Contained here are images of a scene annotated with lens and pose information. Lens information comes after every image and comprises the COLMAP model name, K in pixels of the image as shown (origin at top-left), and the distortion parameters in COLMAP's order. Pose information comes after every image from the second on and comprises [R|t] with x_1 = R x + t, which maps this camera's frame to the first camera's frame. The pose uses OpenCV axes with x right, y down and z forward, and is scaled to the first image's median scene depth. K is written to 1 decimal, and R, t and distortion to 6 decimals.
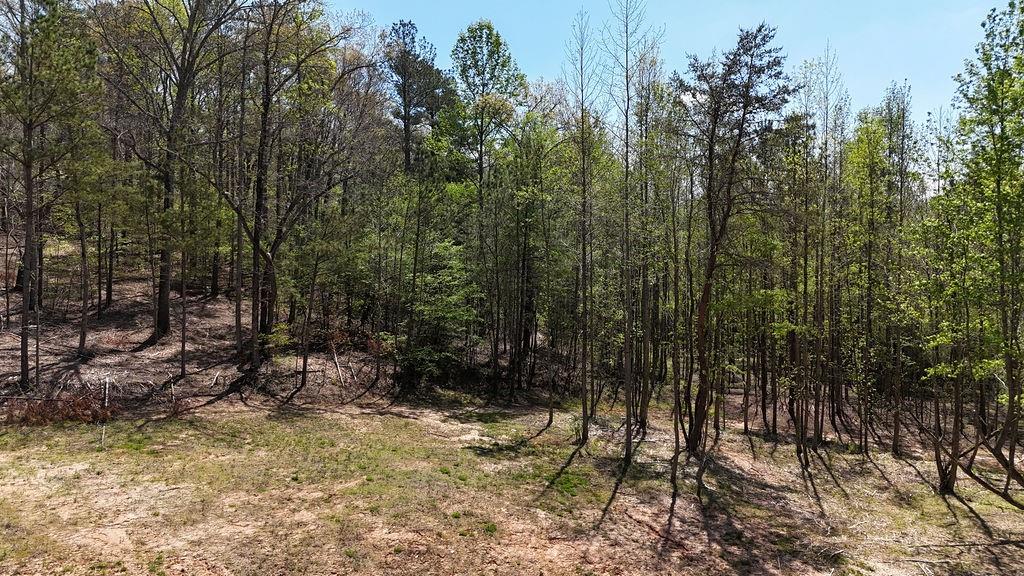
lens RADIAL K [[758.0, 0, 514.1], [0, 758.0, 284.1], [0, 0, 1]] dist [0.076547, -0.076142]
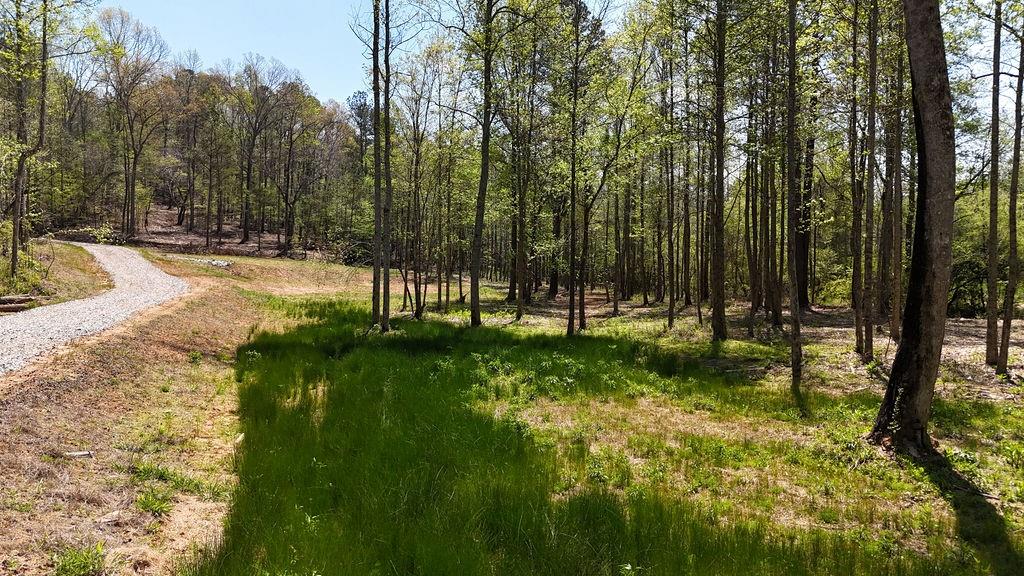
lens RADIAL K [[758.0, 0, 510.3], [0, 758.0, 288.6], [0, 0, 1]] dist [0.076547, -0.076142]
pose [[0.999979, 0.002335, -0.006021, 0.395744], [-0.002311, 0.999989, 0.004091, 0.211421], [0.006030, -0.004077, 0.999974, -1.435198]]
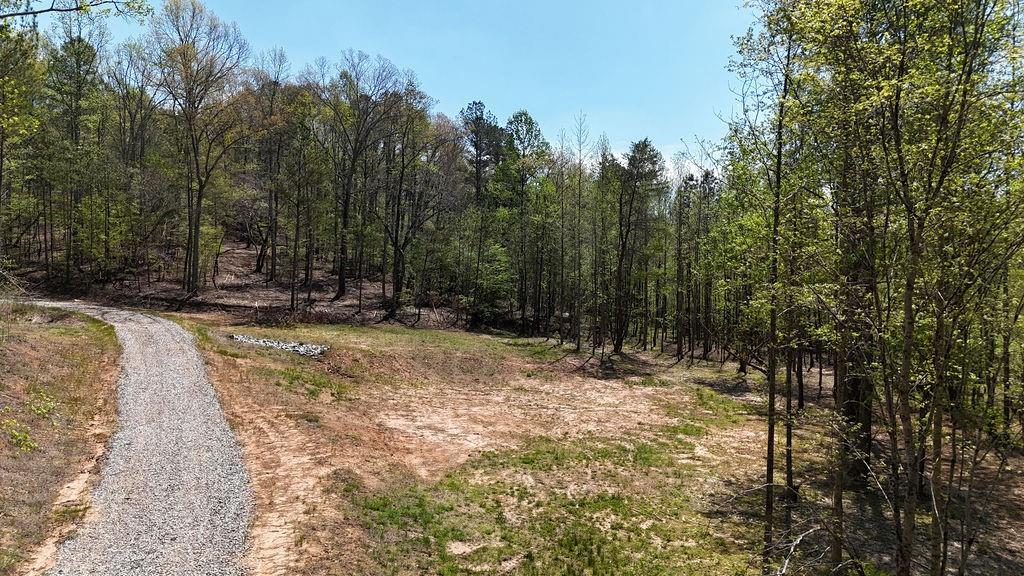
lens RADIAL K [[758.0, 0, 519.6], [0, 758.0, 293.2], [0, 0, 1]] dist [0.076547, -0.076142]
pose [[0.995750, 0.011239, -0.091413, 0.133708], [-0.012387, 0.999851, -0.011998, 0.080426], [0.091265, 0.013079, 0.995741, -0.794493]]
